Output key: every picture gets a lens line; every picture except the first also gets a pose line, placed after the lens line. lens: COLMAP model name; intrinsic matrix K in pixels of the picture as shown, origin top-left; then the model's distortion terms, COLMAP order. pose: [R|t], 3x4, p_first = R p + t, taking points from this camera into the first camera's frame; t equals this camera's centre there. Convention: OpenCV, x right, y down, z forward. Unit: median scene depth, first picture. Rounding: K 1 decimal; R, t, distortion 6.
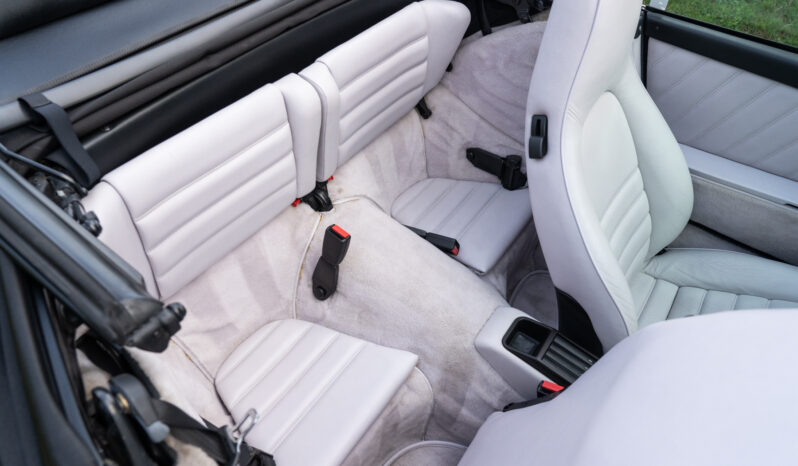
lens RADIAL K [[546.6, 0, 399.0], [0, 546.6, 233.0], [0, 0, 1]] dist [-0.002401, 0.000742]
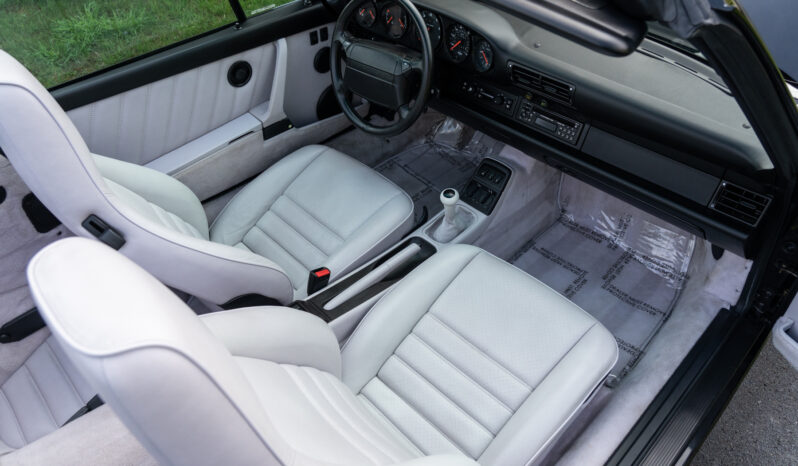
lens RADIAL K [[547.2, 0, 399.0], [0, 547.2, 233.0], [0, 0, 1]] dist [-0.008986, -0.002785]
pose [[0.194127, -0.702826, 0.684362, -0.256666], [0.740194, 0.562763, 0.367981, -0.107586], [-0.643760, 0.435126, 0.629475, -0.002591]]
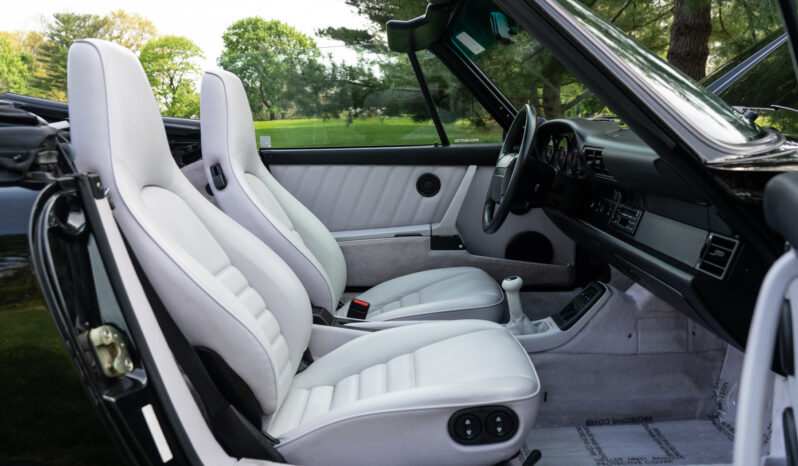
lens RADIAL K [[711.2, 0, 399.0], [0, 711.2, 233.0], [0, 0, 1]] dist [-0.005770, -0.001992]
pose [[0.818805, -0.144435, 0.555605, -0.333313], [0.451603, 0.759580, -0.468074, 0.808151], [-0.354420, 0.634174, 0.687175, -0.312170]]
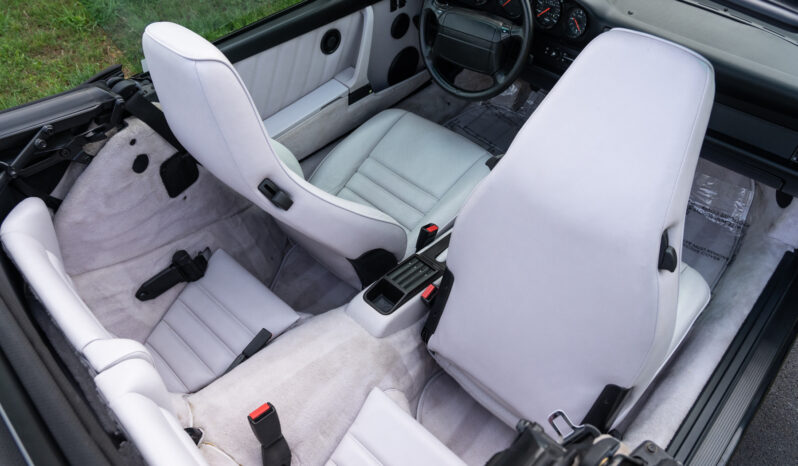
lens RADIAL K [[546.6, 0, 399.0], [0, 546.6, 233.0], [0, 0, 1]] dist [-0.002401, 0.000742]
pose [[0.154372, -0.754105, 0.638353, -0.369365], [0.739806, 0.516469, 0.431214, -0.327299], [-0.654871, 0.405691, 0.637620, 0.105452]]
